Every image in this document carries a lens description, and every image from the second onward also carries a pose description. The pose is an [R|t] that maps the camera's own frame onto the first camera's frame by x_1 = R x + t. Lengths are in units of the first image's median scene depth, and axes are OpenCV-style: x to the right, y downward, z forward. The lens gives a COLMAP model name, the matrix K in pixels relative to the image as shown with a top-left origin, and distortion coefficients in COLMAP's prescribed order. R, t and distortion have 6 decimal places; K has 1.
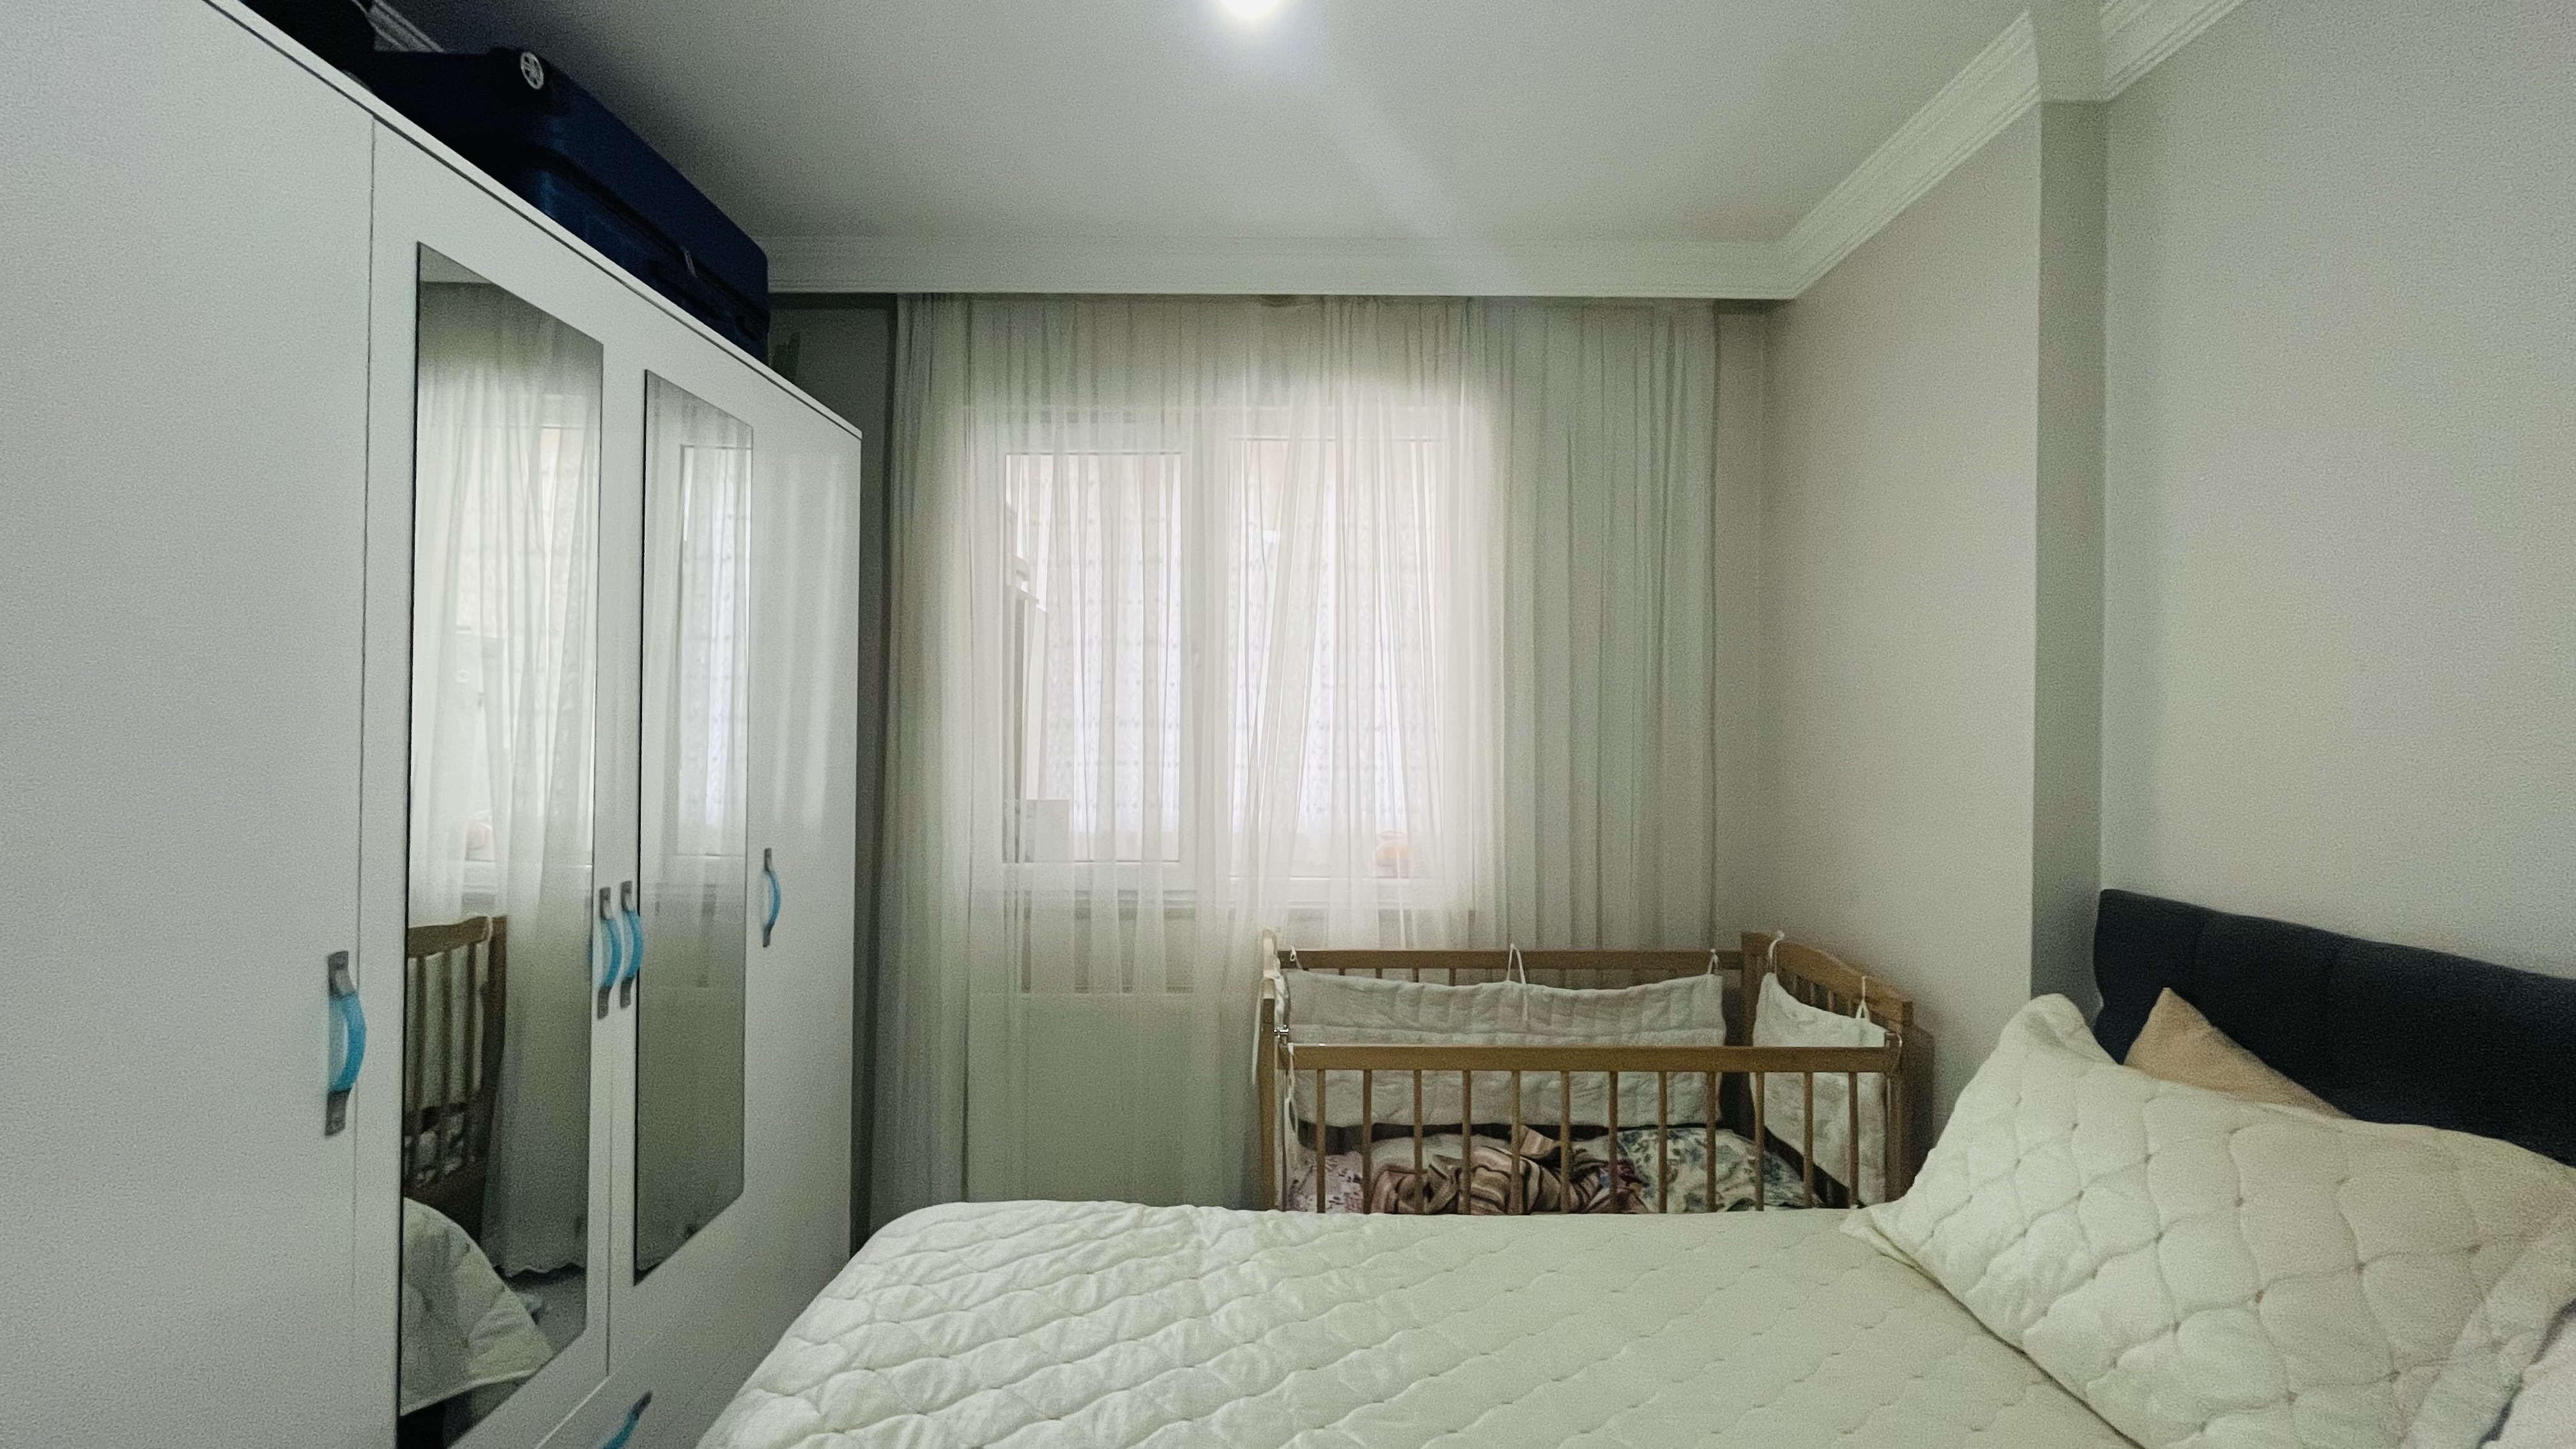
lens RADIAL K [[1035.3, 0, 1295.0], [0, 1035.3, 720.9], [0, 0, 1]] dist [-0.001654, 0.000261]
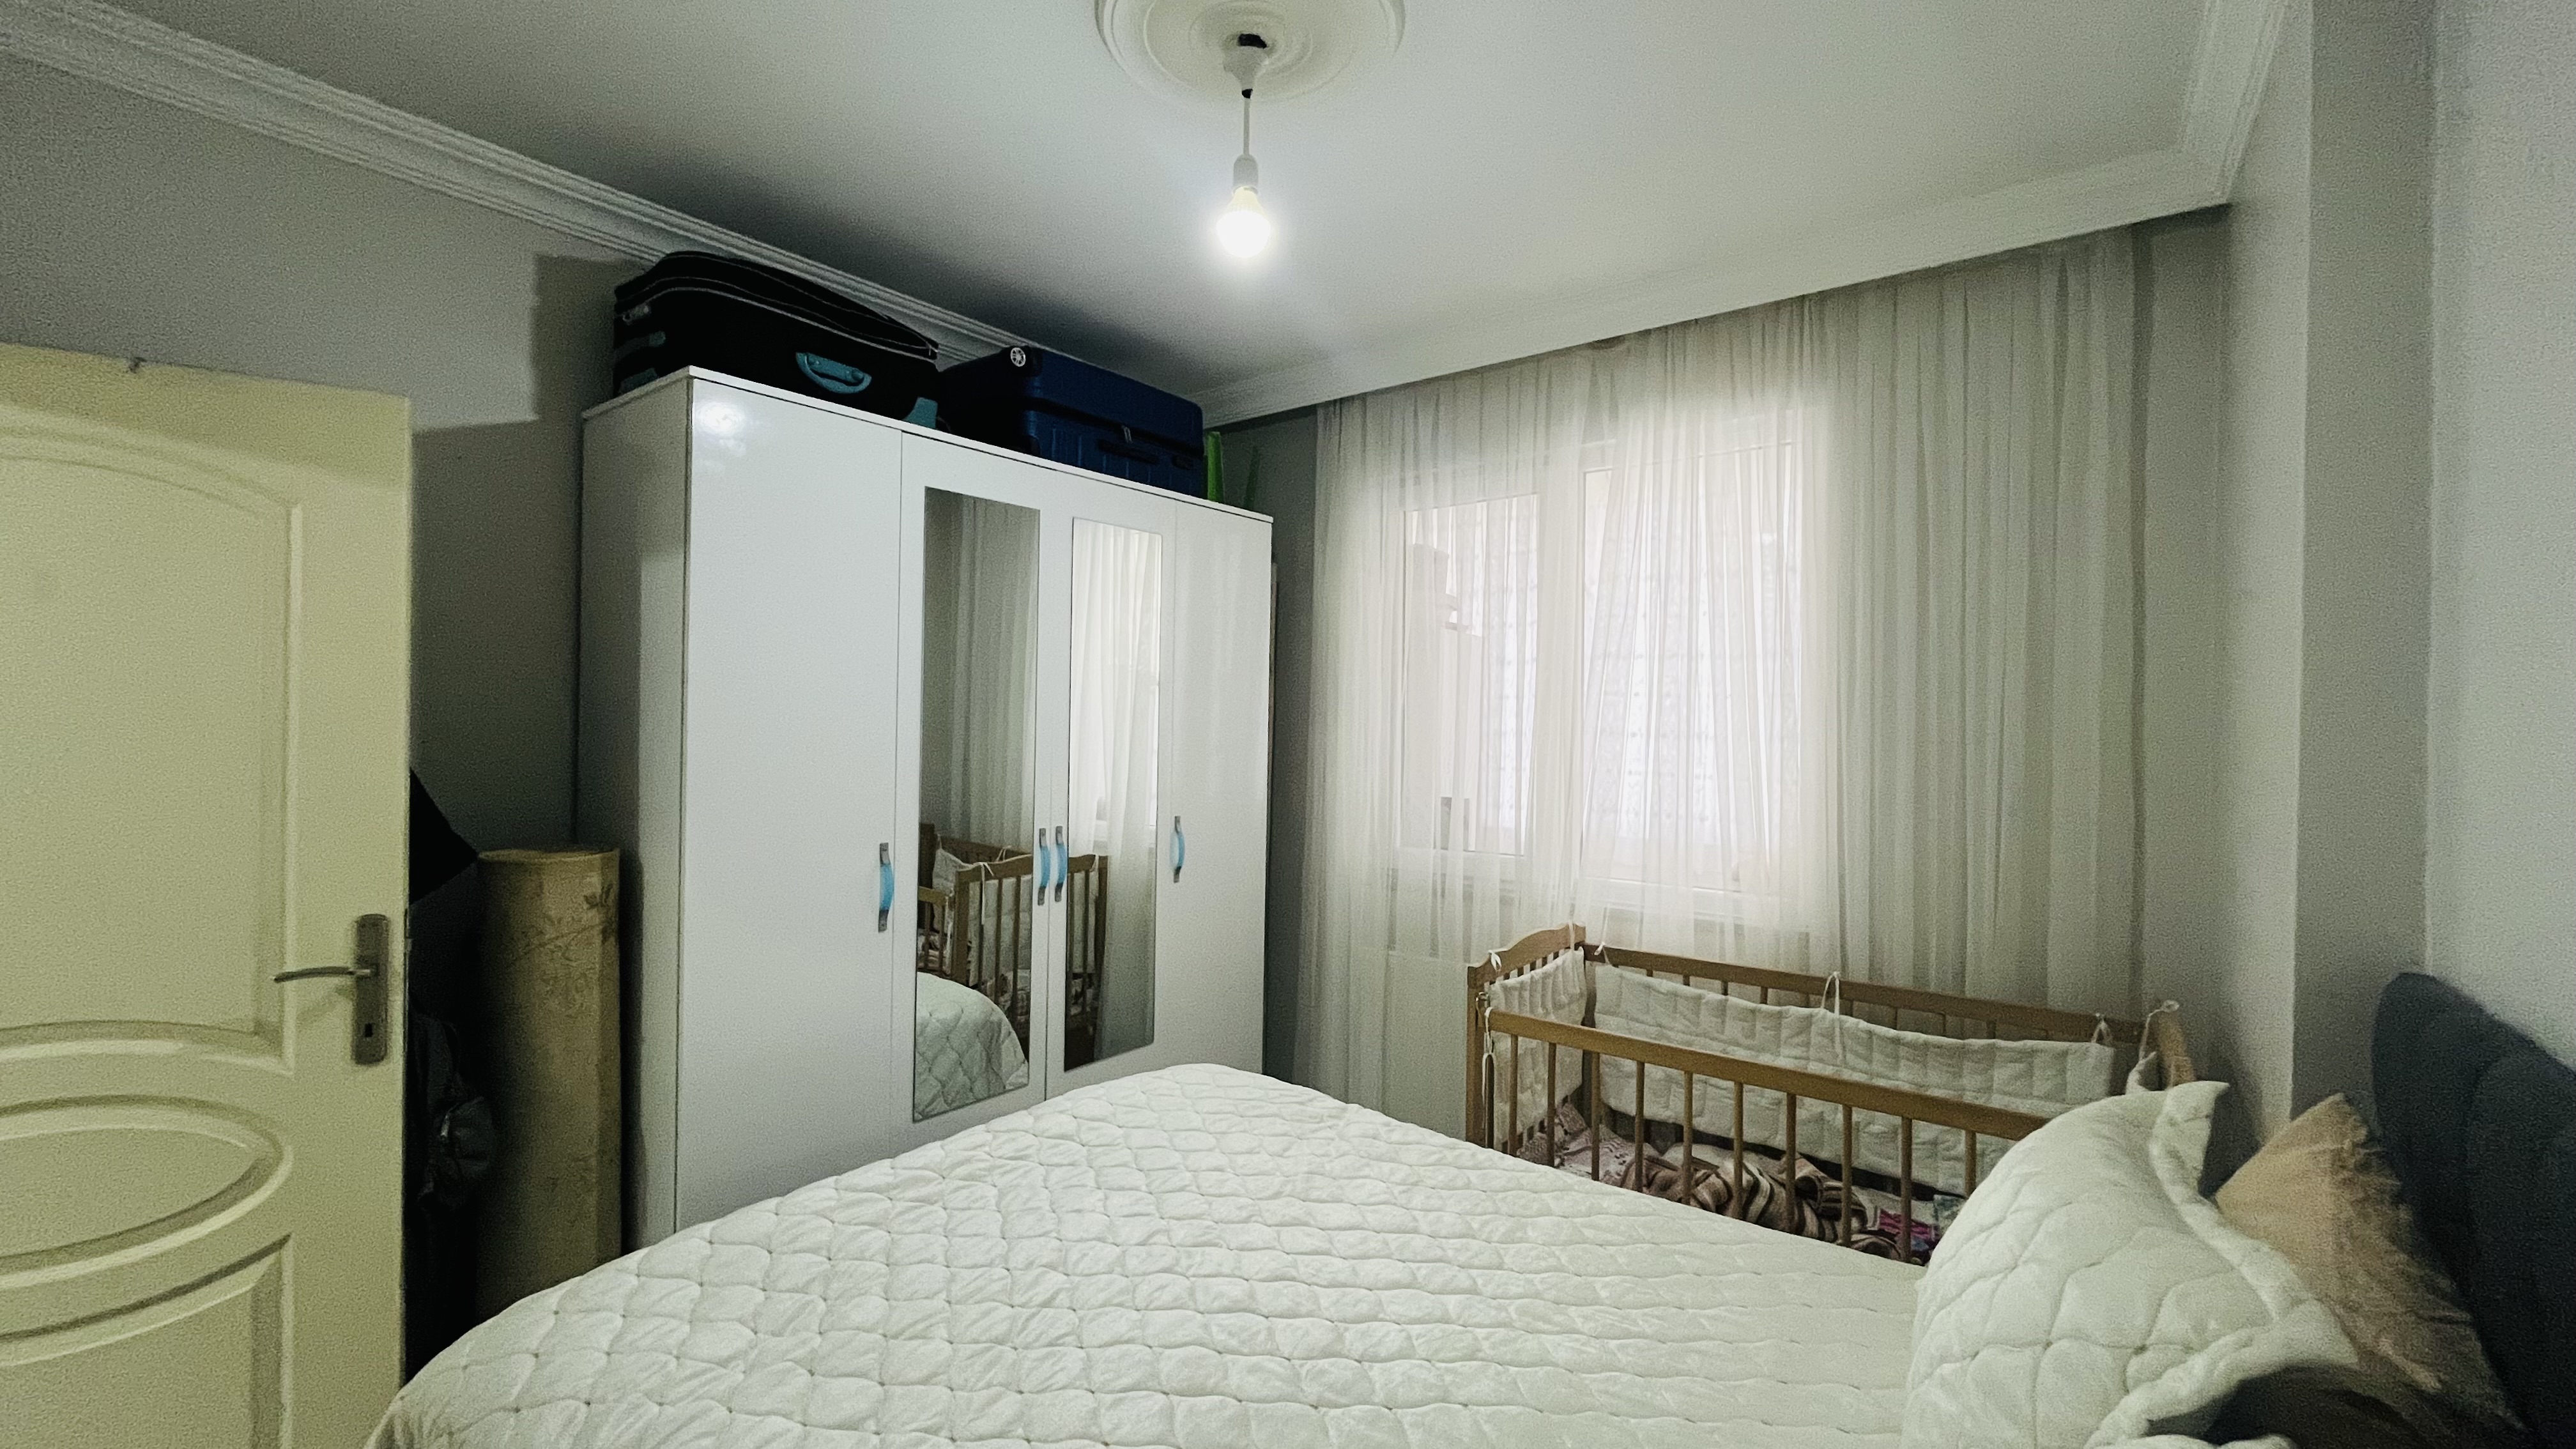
lens RADIAL K [[1035.3, 0, 1286.0], [0, 1035.3, 725.3], [0, 0, 1]] dist [-0.001654, 0.000261]
pose [[0.790004, 0.005159, -0.613080, 0.400255], [-0.006317, 0.999980, 0.000275, -0.006745], [0.613069, 0.003655, 0.790021, -0.056653]]
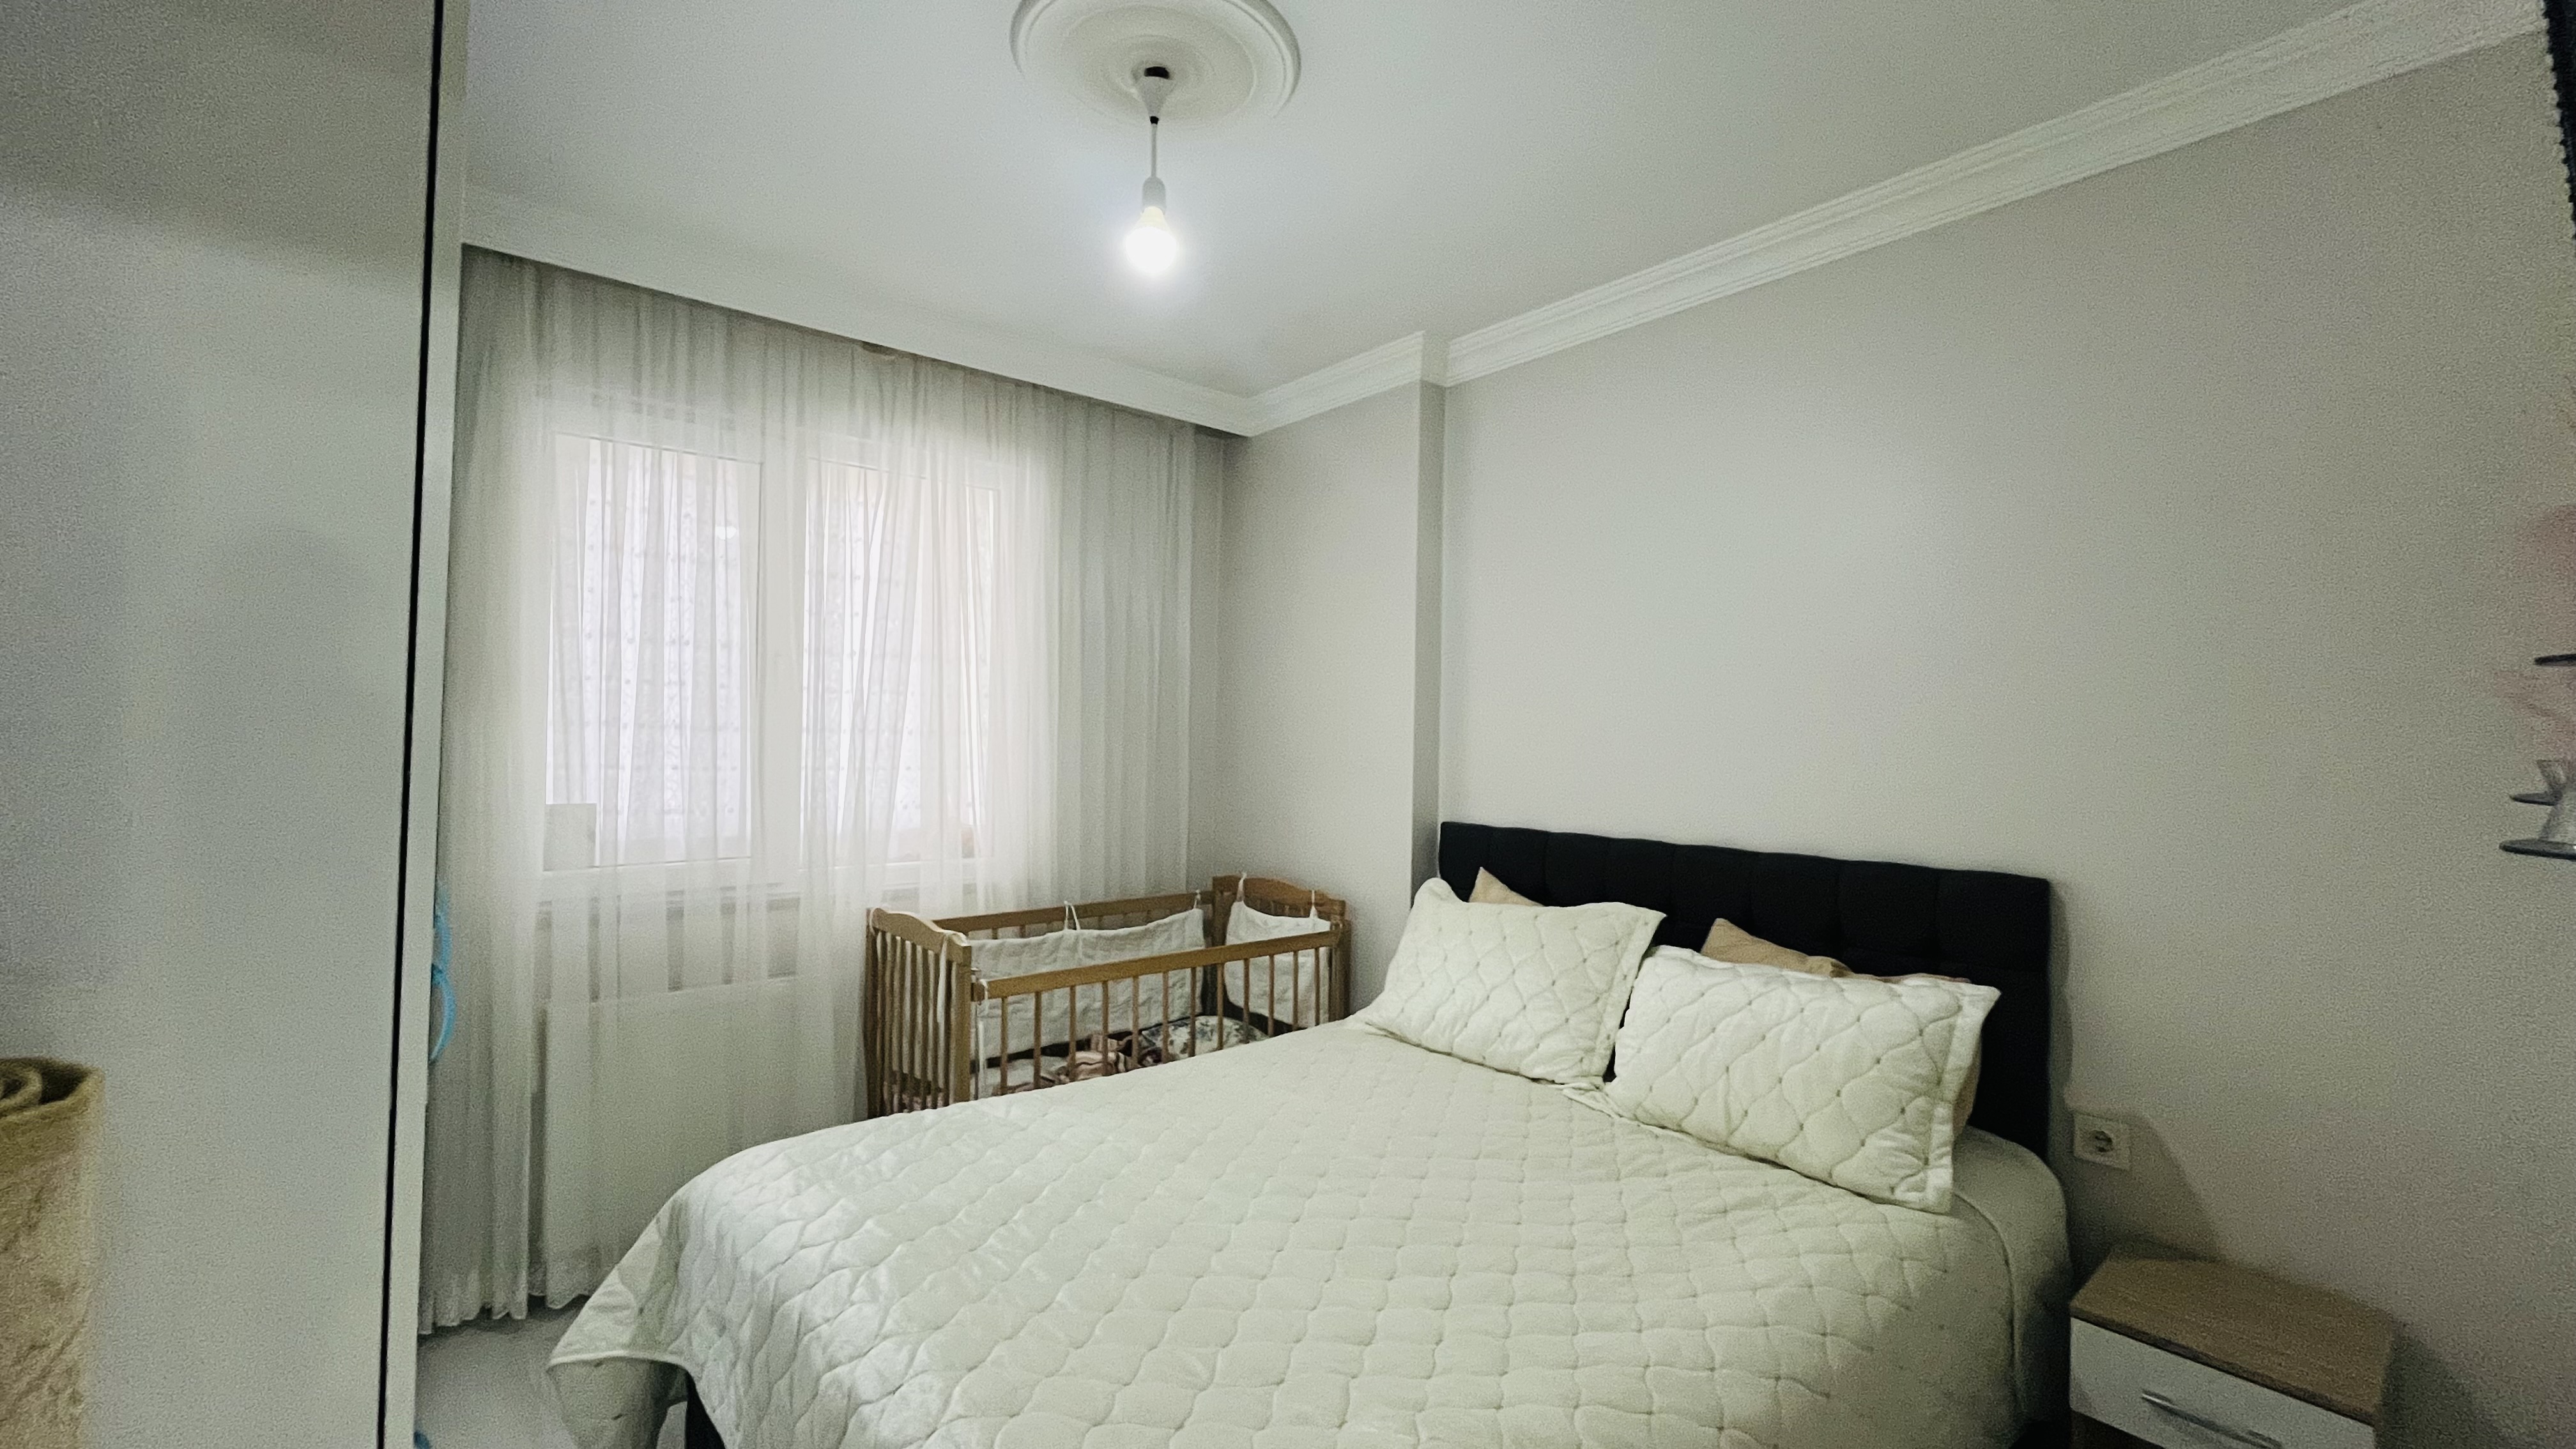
lens RADIAL K [[1035.3, 0, 1286.3], [0, 1035.3, 724.3], [0, 0, 1]] dist [-0.001654, 0.000261]
pose [[0.765929, 0.014093, 0.642771, -0.409053], [-0.010143, 0.999900, -0.009837, 0.008870], [-0.642845, 0.001015, 0.765995, -0.148403]]
